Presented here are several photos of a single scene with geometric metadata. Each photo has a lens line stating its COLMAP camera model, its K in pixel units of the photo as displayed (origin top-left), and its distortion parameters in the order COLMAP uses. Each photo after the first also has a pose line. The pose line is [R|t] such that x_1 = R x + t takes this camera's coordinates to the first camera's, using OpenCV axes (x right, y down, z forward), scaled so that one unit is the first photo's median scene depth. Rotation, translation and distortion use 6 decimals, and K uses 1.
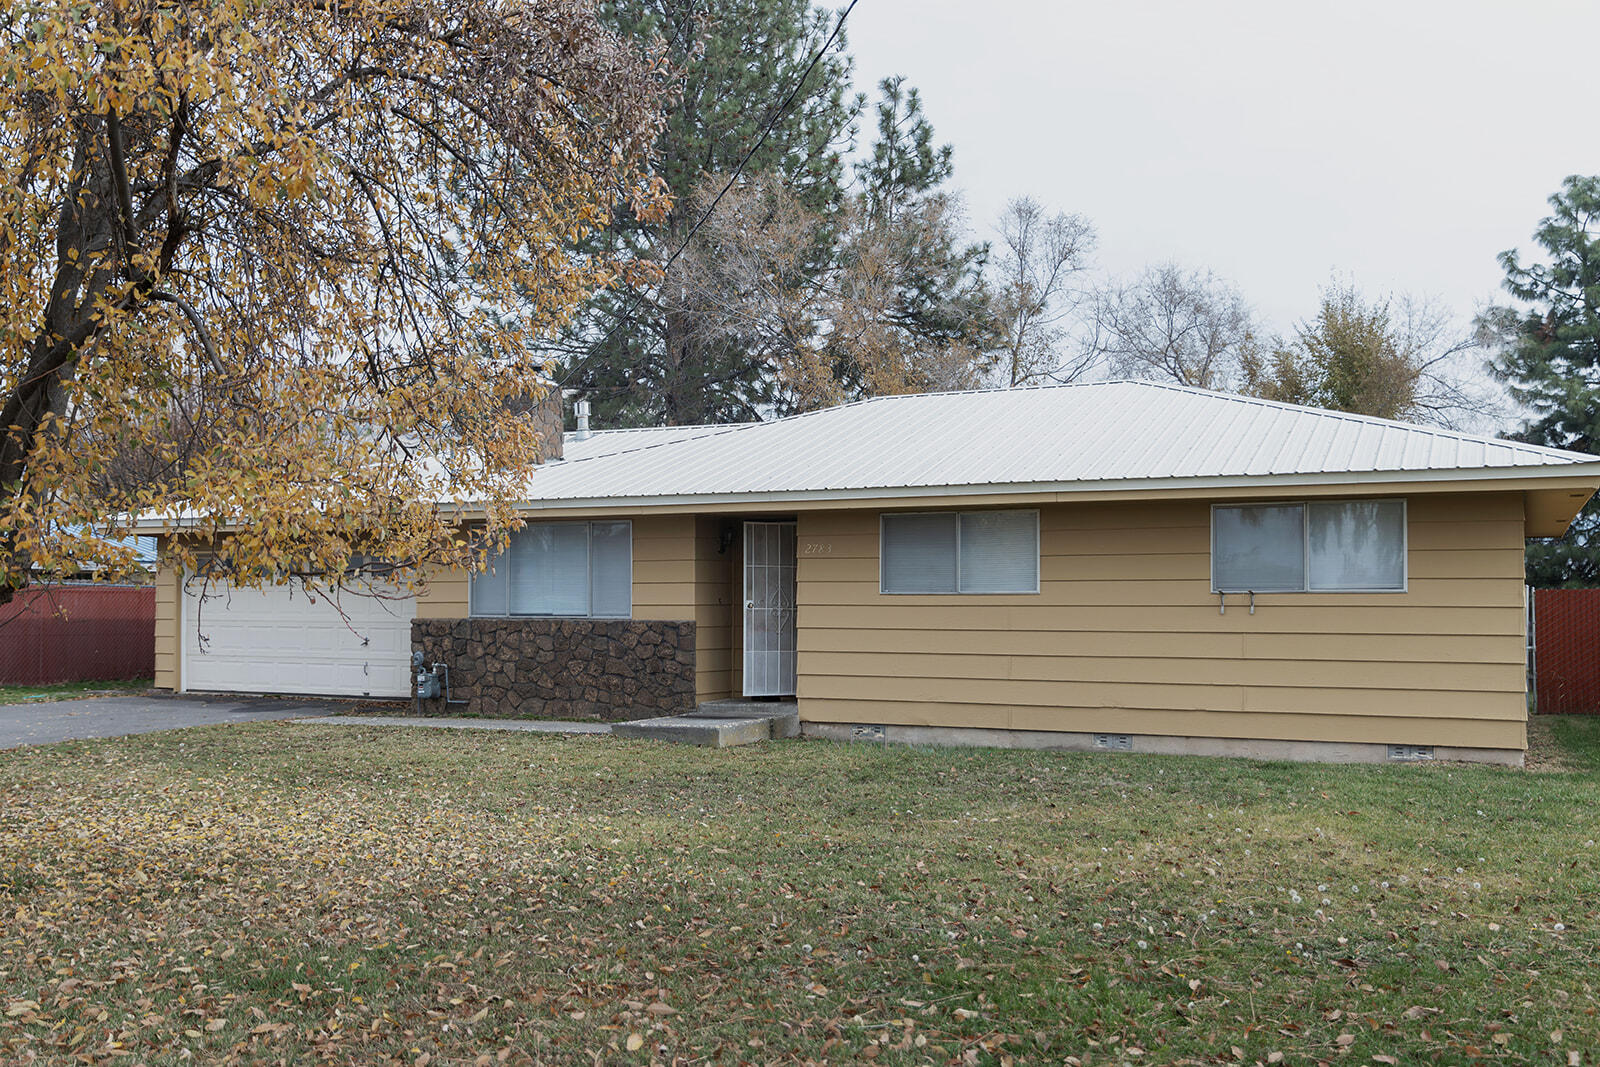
lens RADIAL K [[1538.3, 0, 799.5], [0, 1538.3, 536.9], [0, 0, 1]] dist [0.016053, 0.000000]
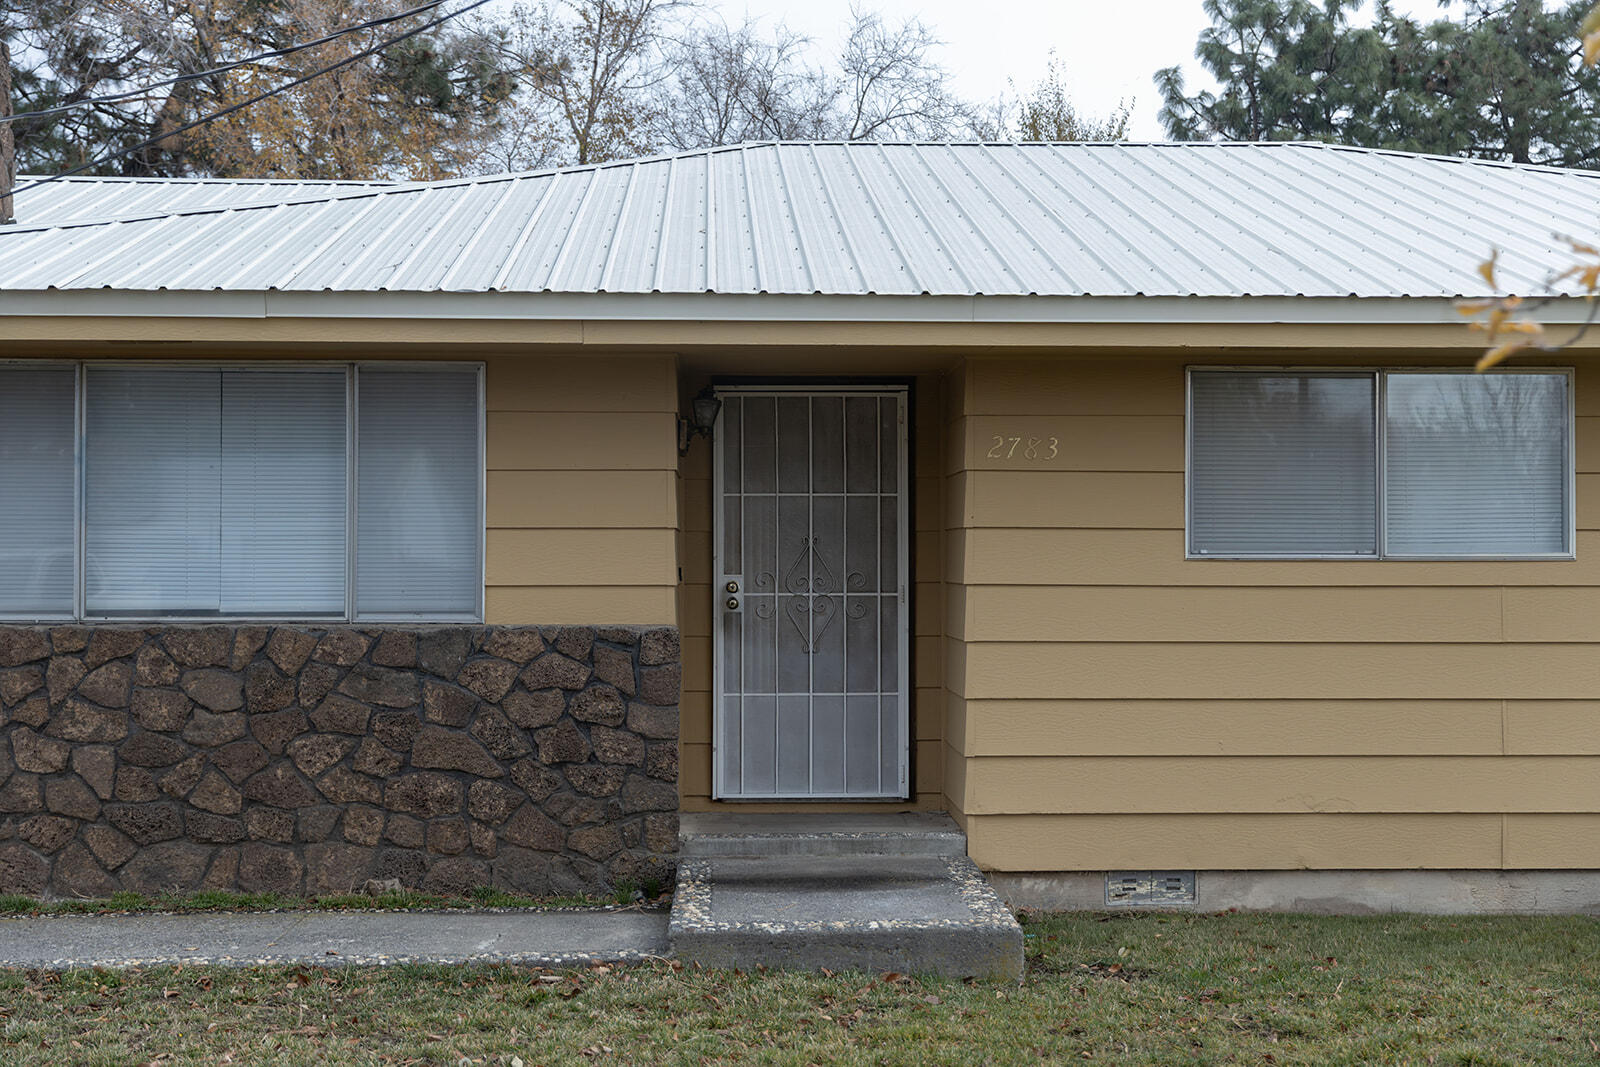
lens RADIAL K [[2109.1, 0, 800.5], [0, 2109.1, 534.3], [0, 0, 1]] dist [0.010197, 0.000000]
pose [[0.876765, 0.009866, 0.480817, -0.290192], [-0.021317, 0.999604, 0.018361, 0.020324], [-0.480446, -0.026348, 0.876628, 0.506295]]
